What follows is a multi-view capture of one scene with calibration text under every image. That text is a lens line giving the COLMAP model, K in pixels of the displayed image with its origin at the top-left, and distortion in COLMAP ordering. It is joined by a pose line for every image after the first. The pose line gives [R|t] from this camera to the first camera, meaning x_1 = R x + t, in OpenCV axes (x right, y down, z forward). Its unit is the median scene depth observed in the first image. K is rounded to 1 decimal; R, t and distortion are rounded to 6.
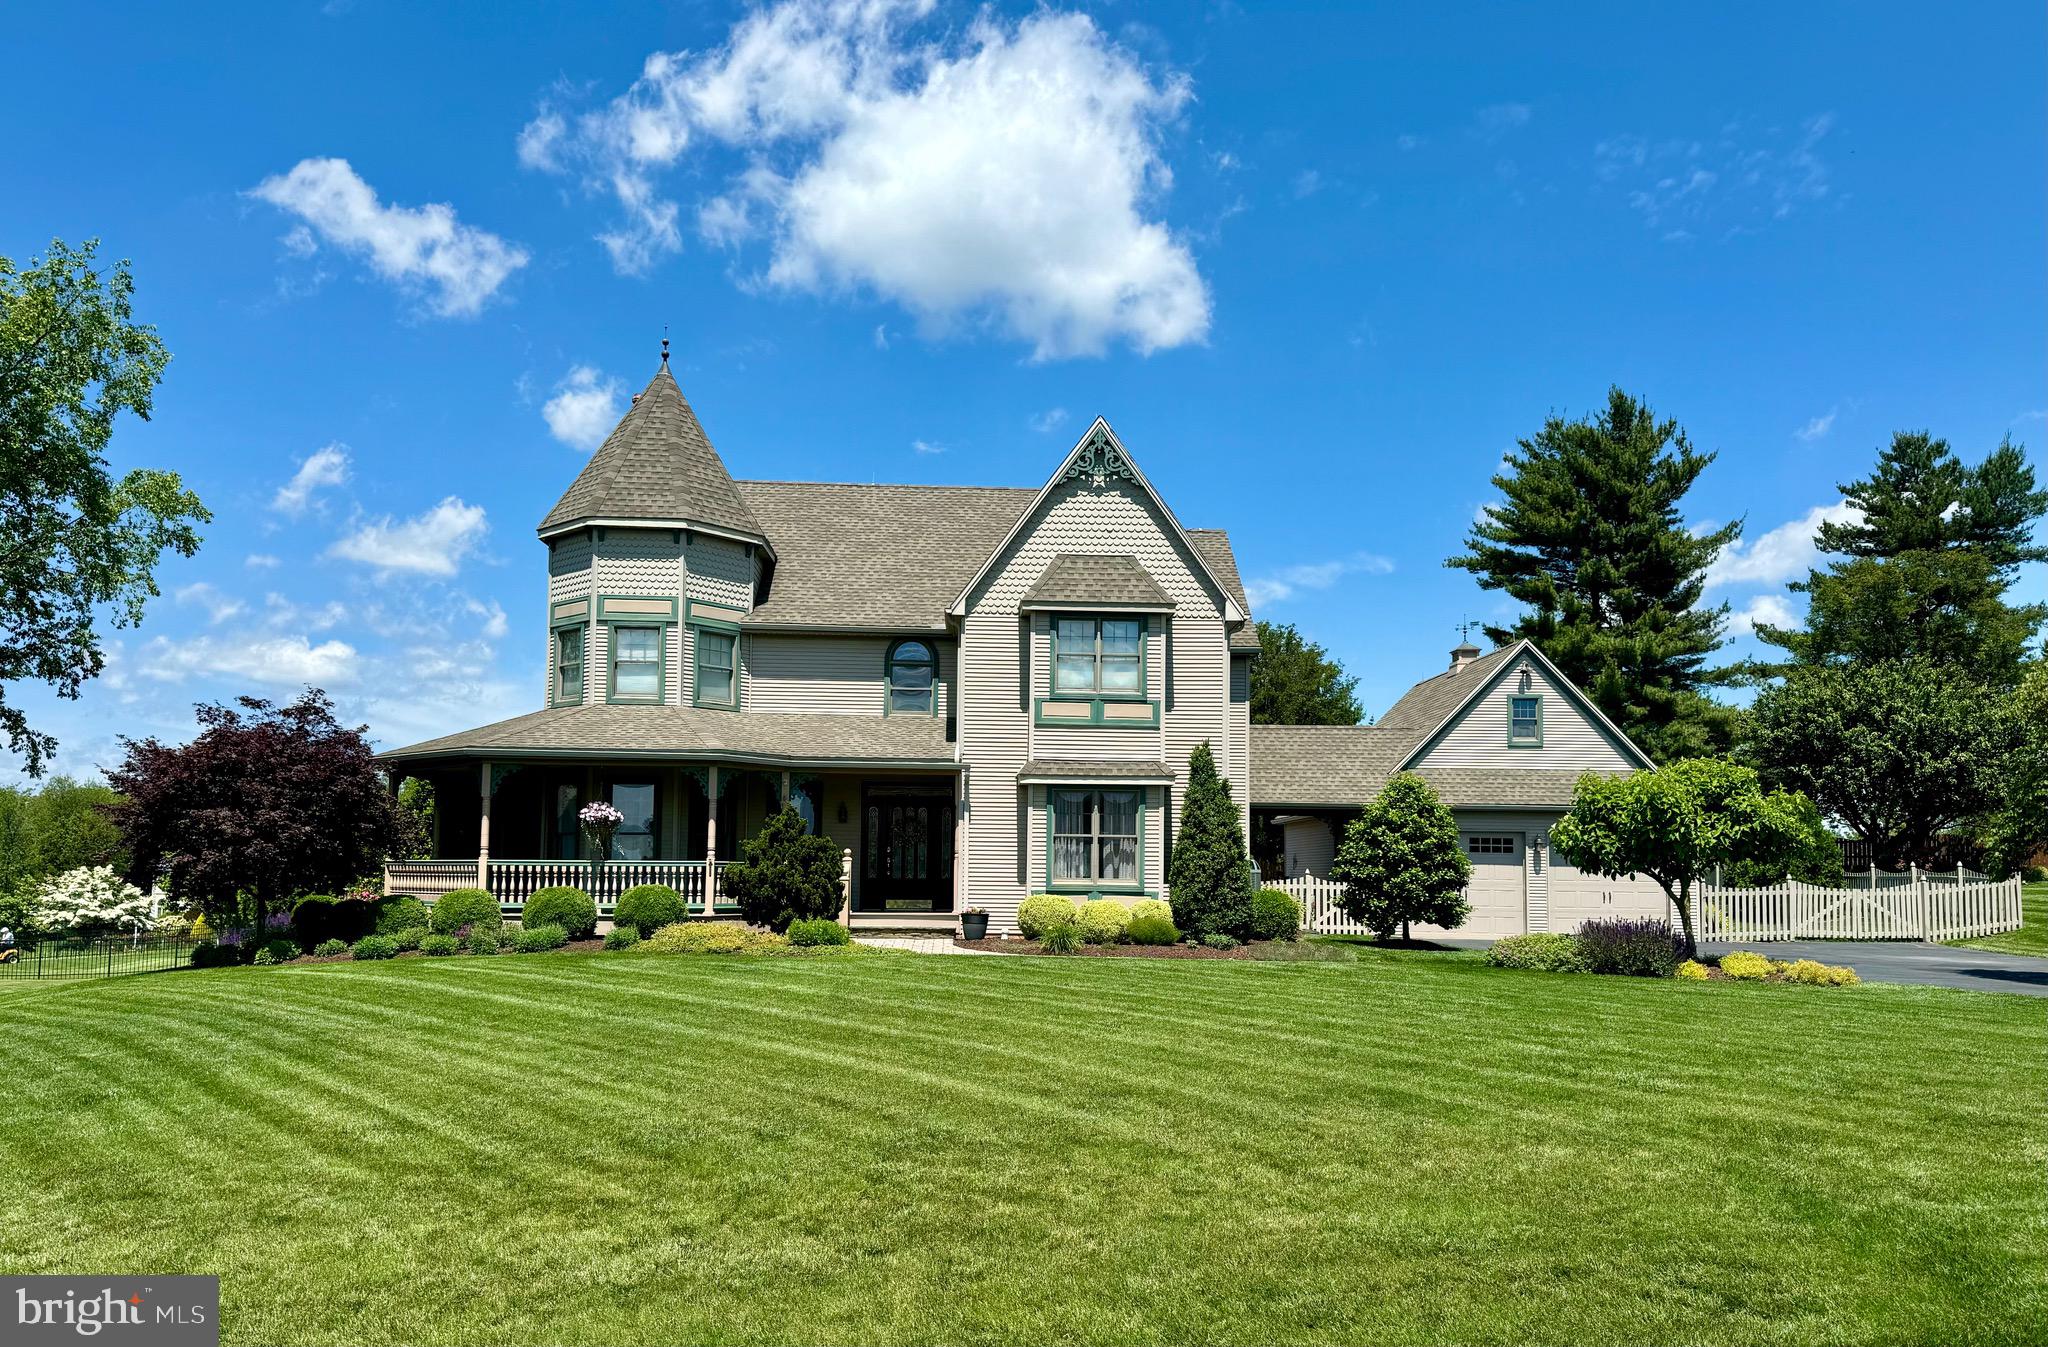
lens RADIAL K [[1465.2, 0, 1018.8], [0, 1465.2, 737.5], [0, 0, 1]] dist [0.291775, -0.527697]
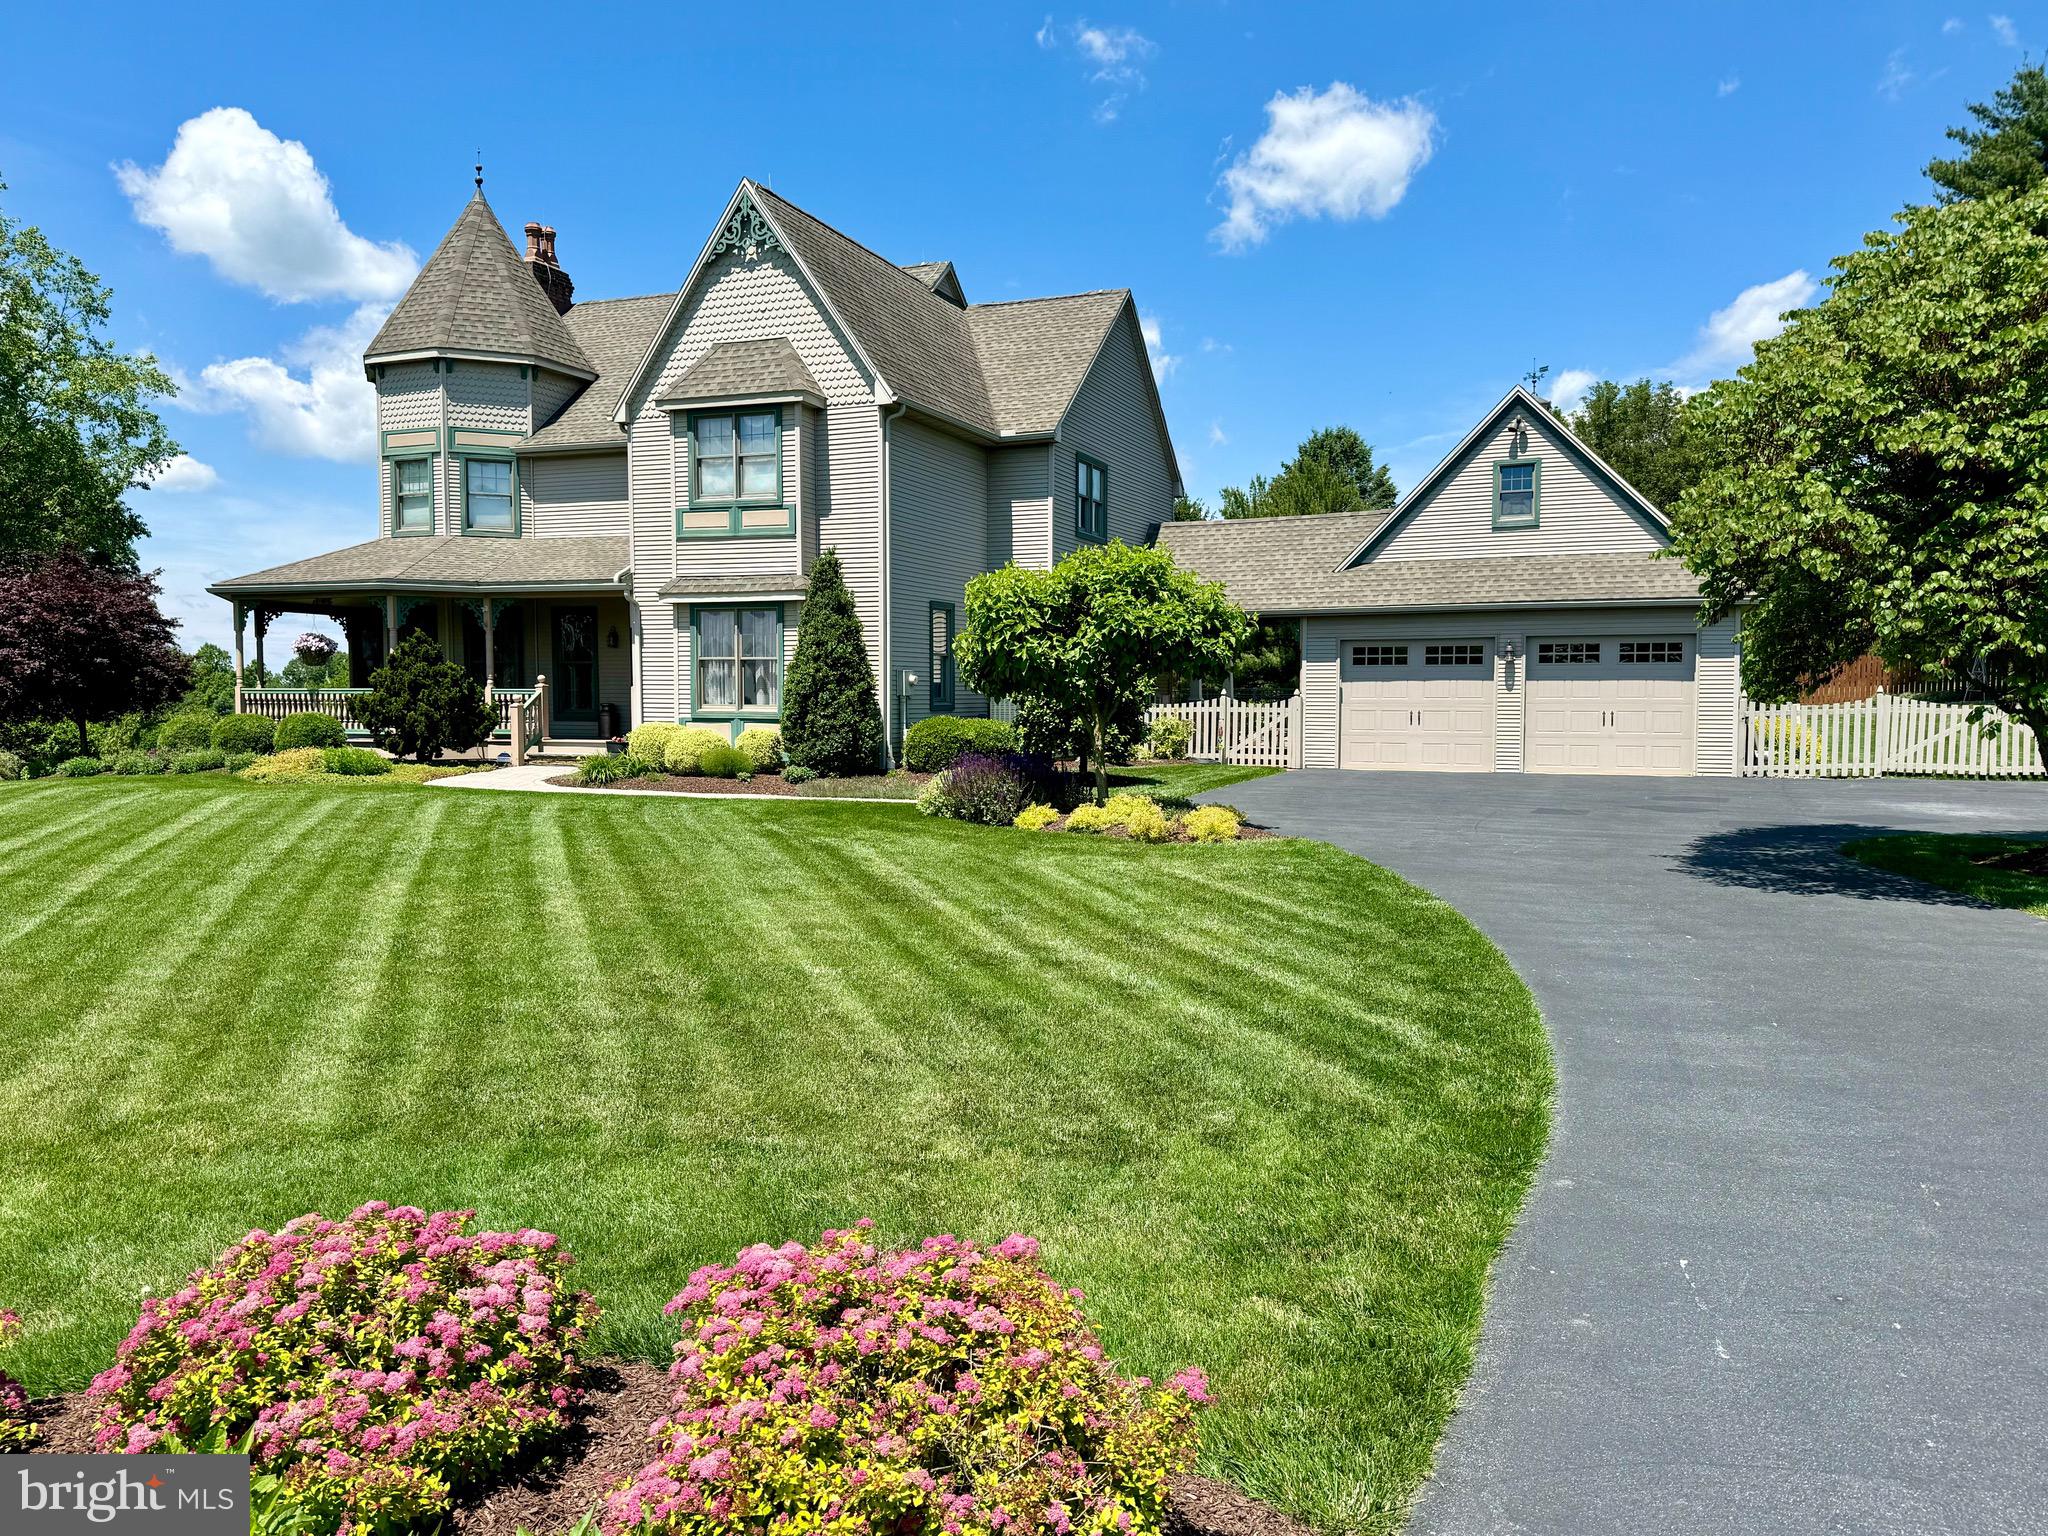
lens RADIAL K [[1512.6, 0, 1024.0], [0, 1512.6, 768.0], [0, 0, 1]] dist [0.099198, -0.173925]
pose [[0.899073, 0.014902, -0.437546, 0.603900], [0.047379, 0.990239, 0.131080, 0.018125], [0.435228, -0.138581, 0.889591, 0.219549]]
